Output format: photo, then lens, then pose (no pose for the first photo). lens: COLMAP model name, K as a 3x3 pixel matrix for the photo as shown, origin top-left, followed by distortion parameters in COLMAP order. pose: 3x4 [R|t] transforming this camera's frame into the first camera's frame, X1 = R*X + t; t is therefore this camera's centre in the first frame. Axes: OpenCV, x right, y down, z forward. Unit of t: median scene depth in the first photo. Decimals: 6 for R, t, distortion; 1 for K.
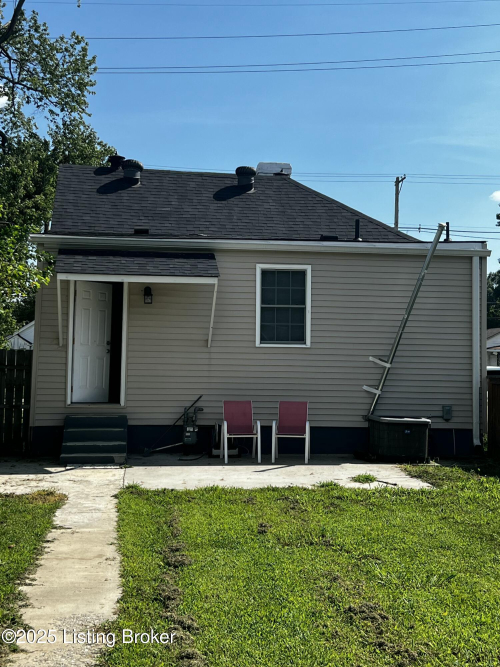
lens RADIAL K [[990.5, 0, 252.8], [0, 990.5, 332.8], [0, 0, 1]] dist [0.074350, 0.000000]
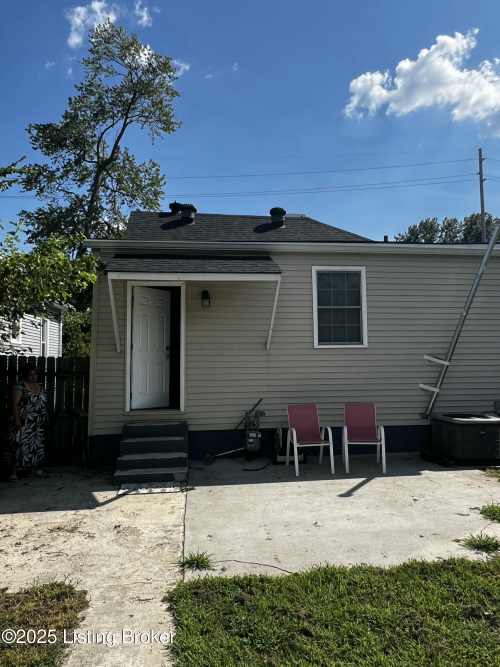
lens RADIAL K [[489.9, 0, 245.4], [0, 489.9, 334.6], [0, 0, 1]] dist [-0.005498, 0.000044]
pose [[0.999610, -0.026269, -0.009472, -0.061876], [0.025999, 0.999283, -0.027536, 0.012273], [0.010188, 0.027279, 0.999576, 0.507253]]
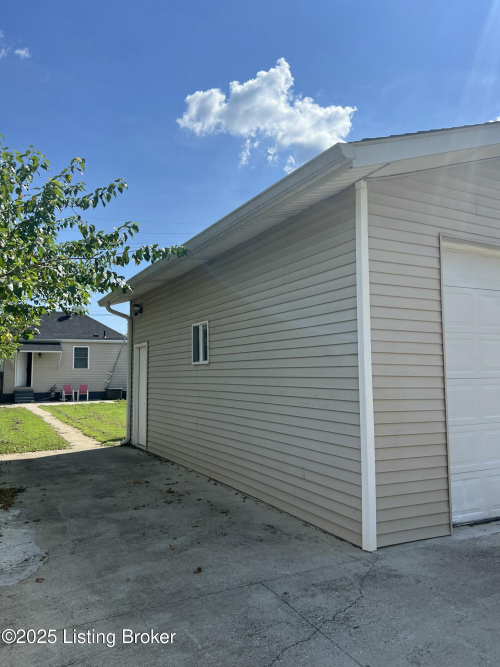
lens RADIAL K [[504.7, 0, 246.0], [0, 504.7, 335.4], [0, 0, 1]] dist [0.045053, -0.054174]
pose [[0.947763, 0.001328, 0.318973, 0.011492], [0.011847, 0.999155, -0.039362, -0.028909], [-0.318756, 0.041085, 0.946946, -0.917077]]
